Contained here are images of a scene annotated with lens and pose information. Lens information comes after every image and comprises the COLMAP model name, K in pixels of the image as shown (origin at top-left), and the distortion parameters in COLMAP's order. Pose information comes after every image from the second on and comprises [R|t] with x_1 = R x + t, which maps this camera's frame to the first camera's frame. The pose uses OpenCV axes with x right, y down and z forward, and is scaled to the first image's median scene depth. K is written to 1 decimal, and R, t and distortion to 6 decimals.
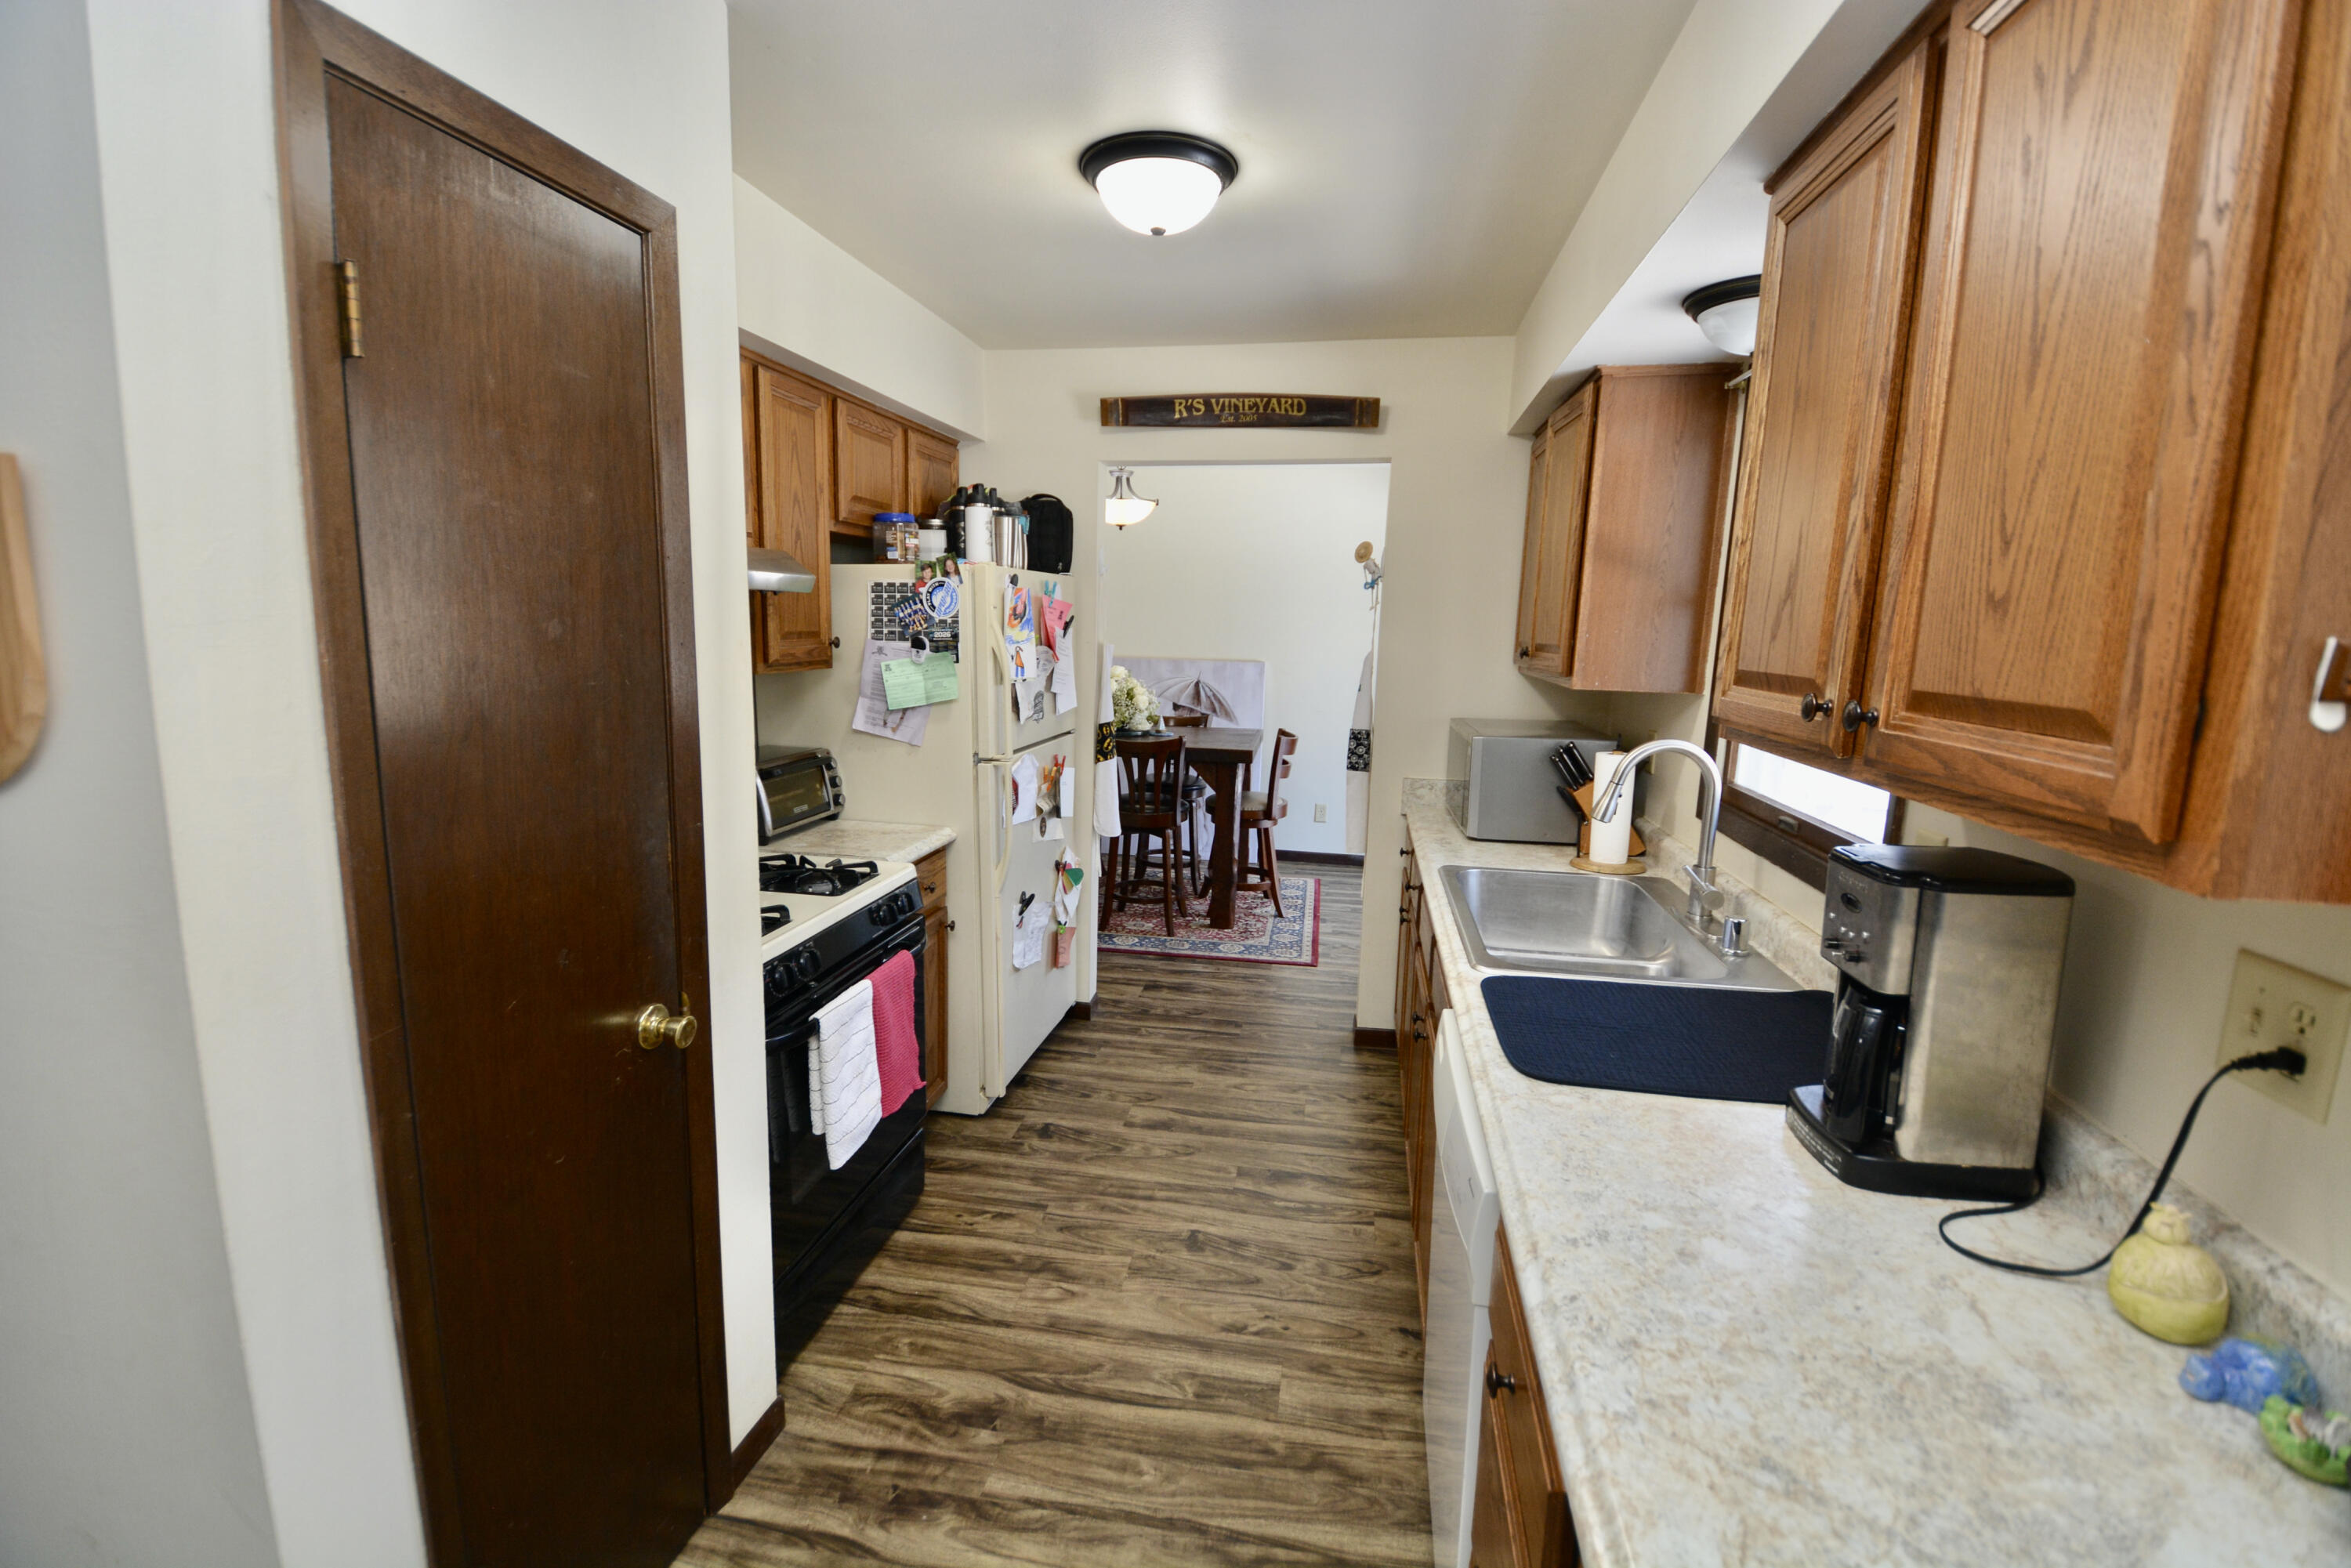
lens RADIAL K [[1029.9, 0, 1162.9], [0, 1029.9, 782.2], [0, 0, 1]] dist [0.007518, -0.015374]
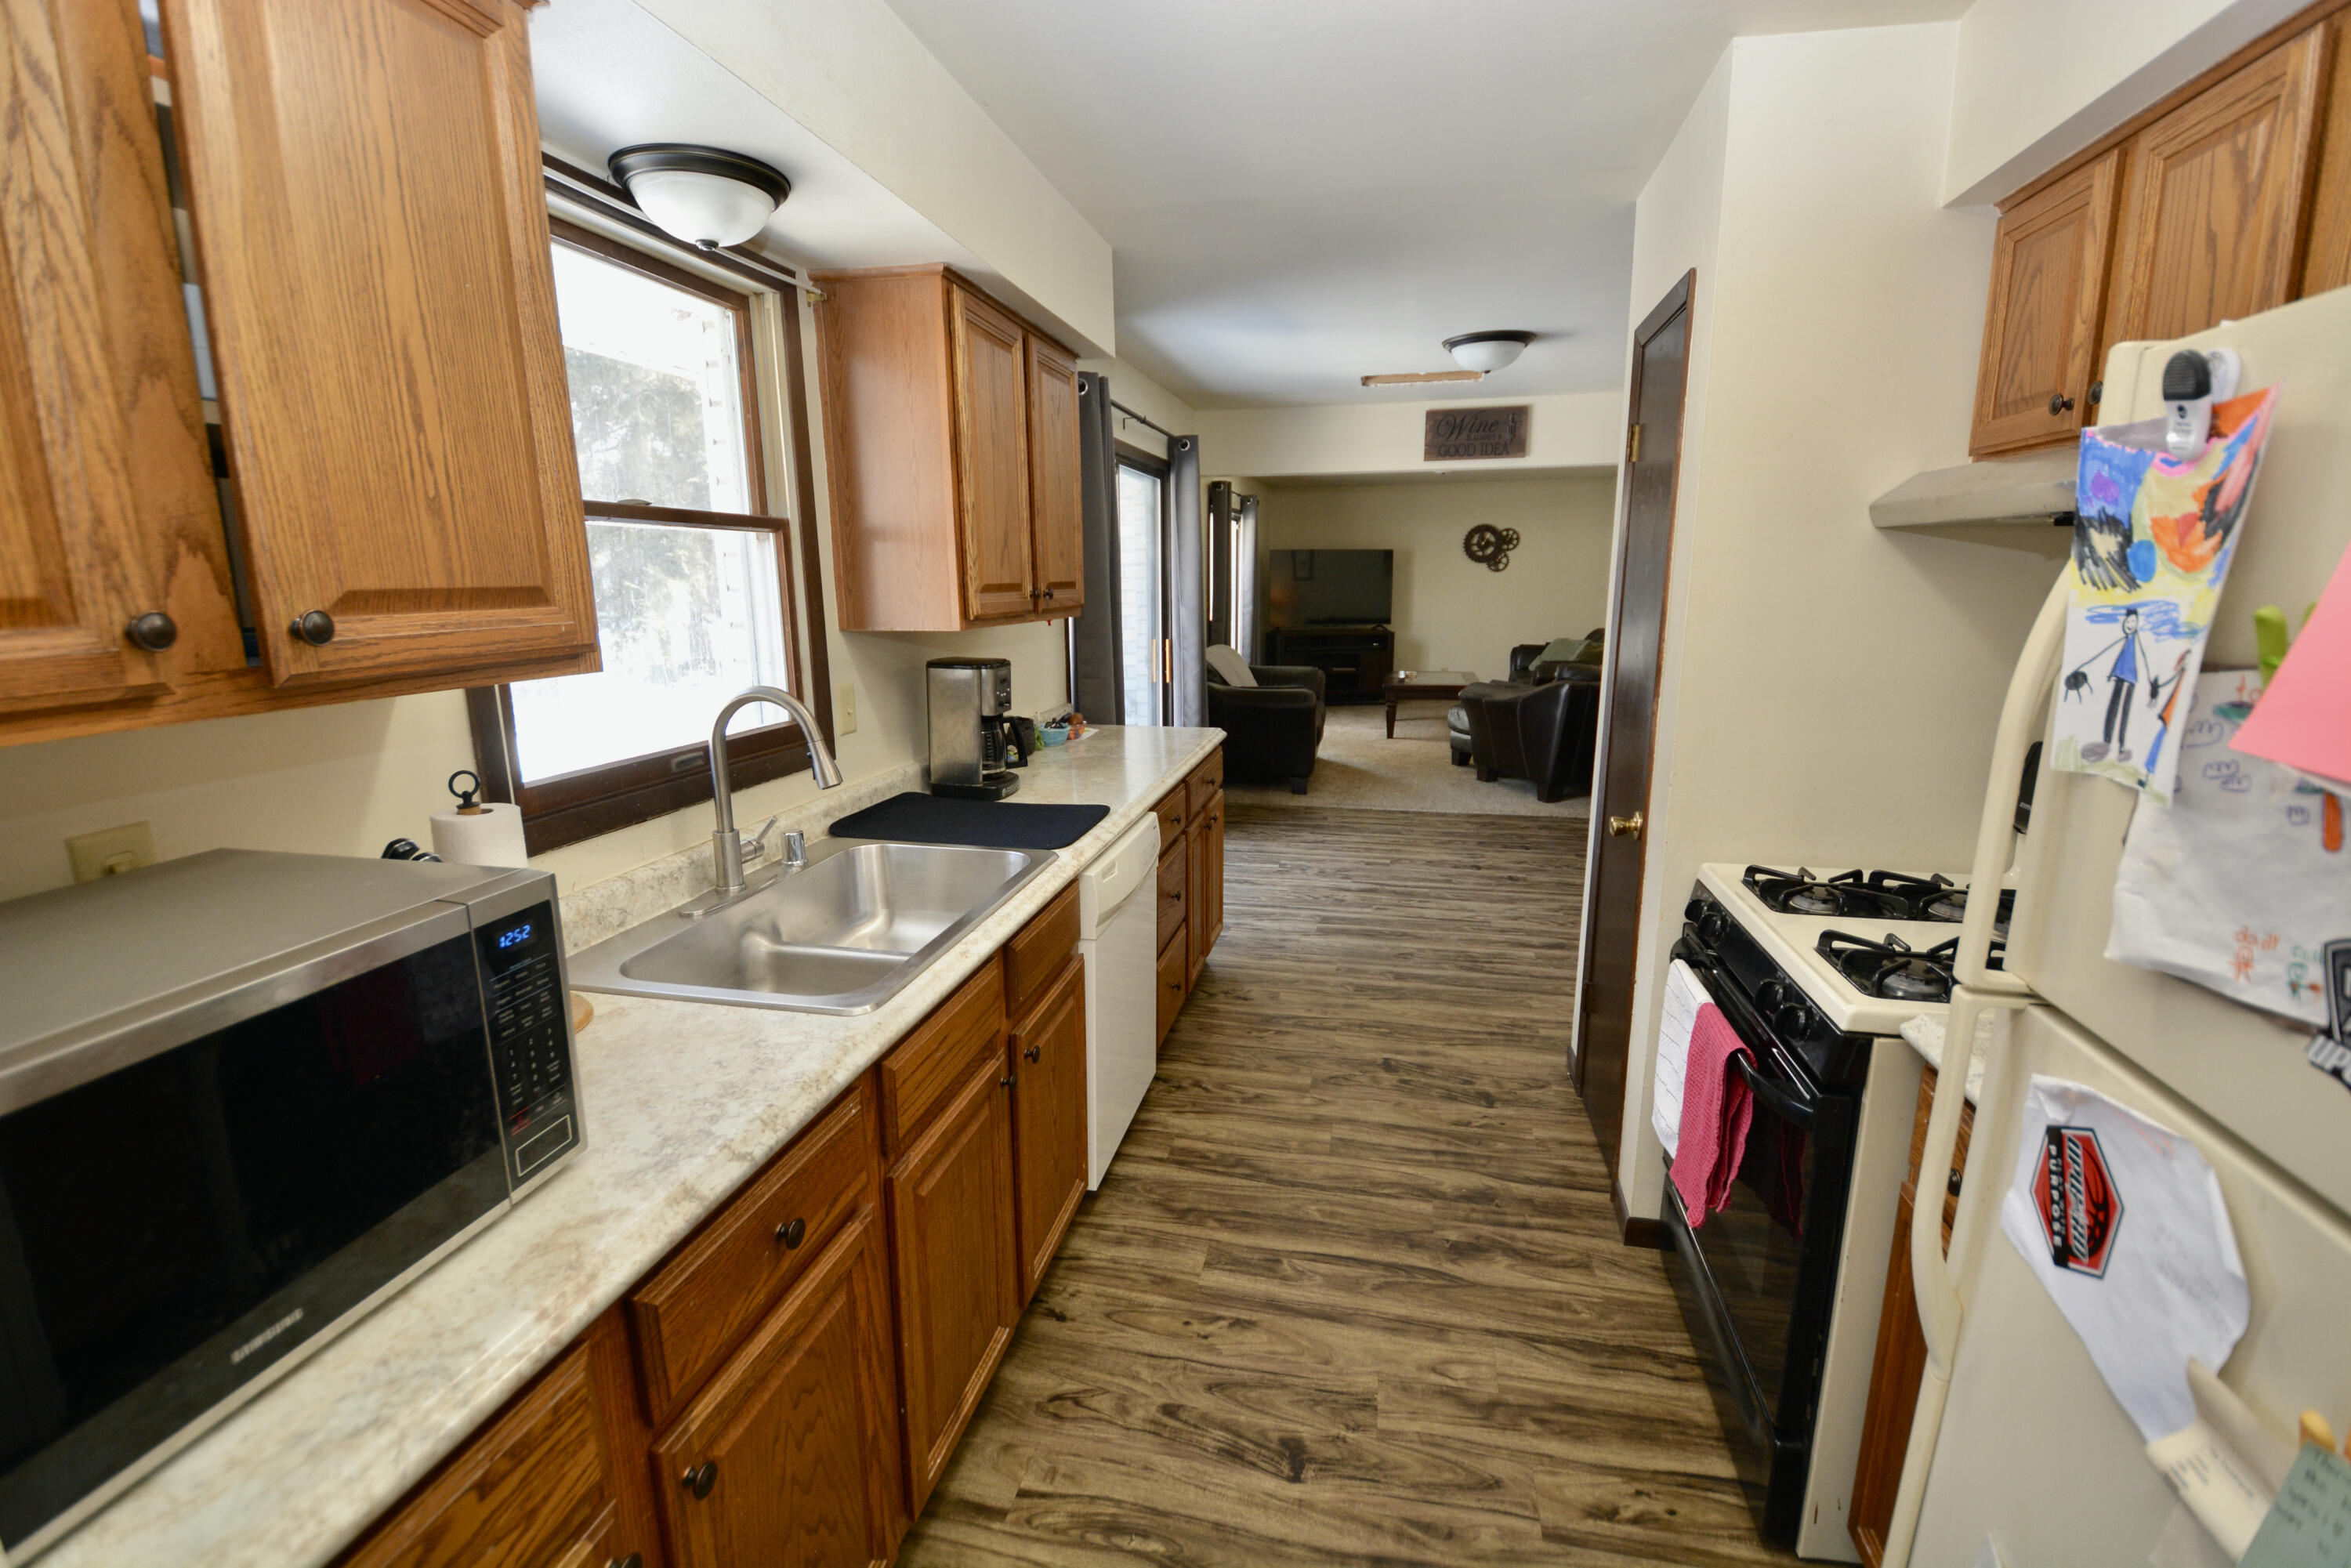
lens RADIAL K [[1029.9, 0, 1150.9], [0, 1029.9, 796.1], [0, 0, 1]] dist [0.007518, -0.015374]
pose [[-0.998698, -0.025170, 0.044375, 0.119159], [-0.007359, 0.931802, 0.362893, -0.244861], [-0.050483, 0.362094, -0.930774, 1.649400]]
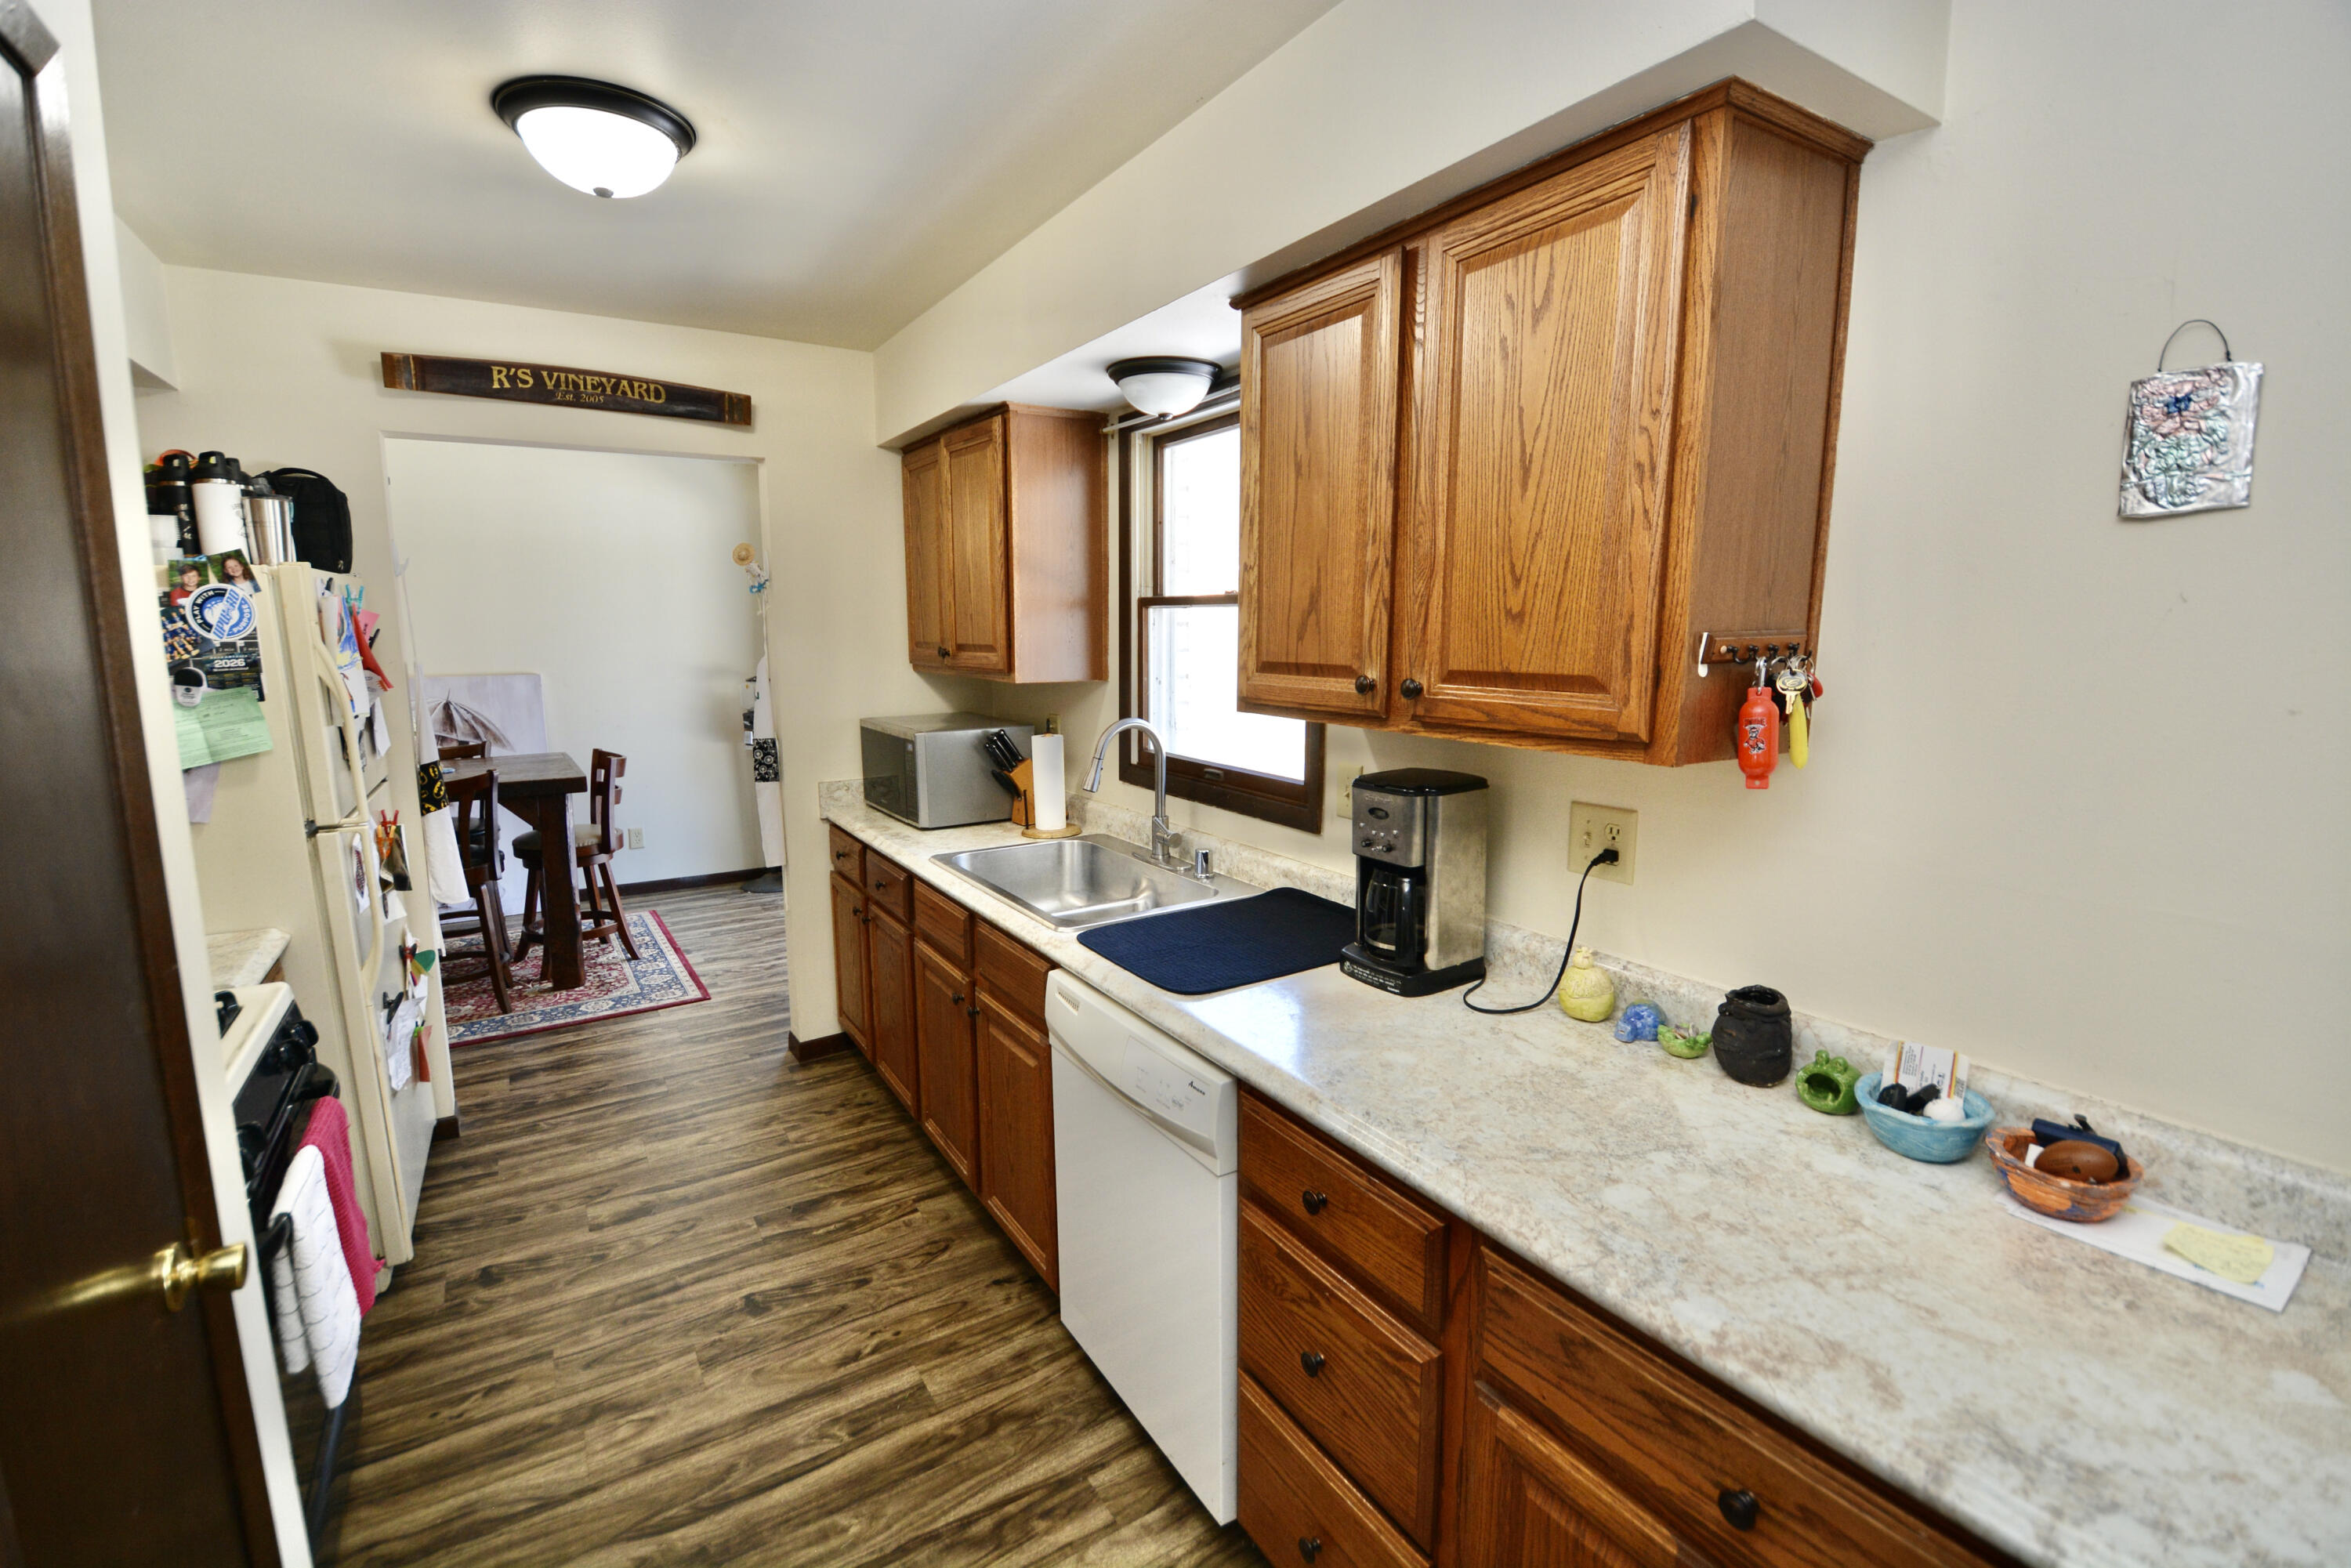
lens RADIAL K [[1029.9, 0, 1177.4], [0, 1029.9, 785.8], [0, 0, 1]] dist [0.007518, -0.015374]
pose [[0.730998, -0.129577, 0.669964, -0.277688], [0.124001, 0.990683, 0.056310, -0.022204], [-0.671018, 0.041914, 0.740255, 0.047345]]
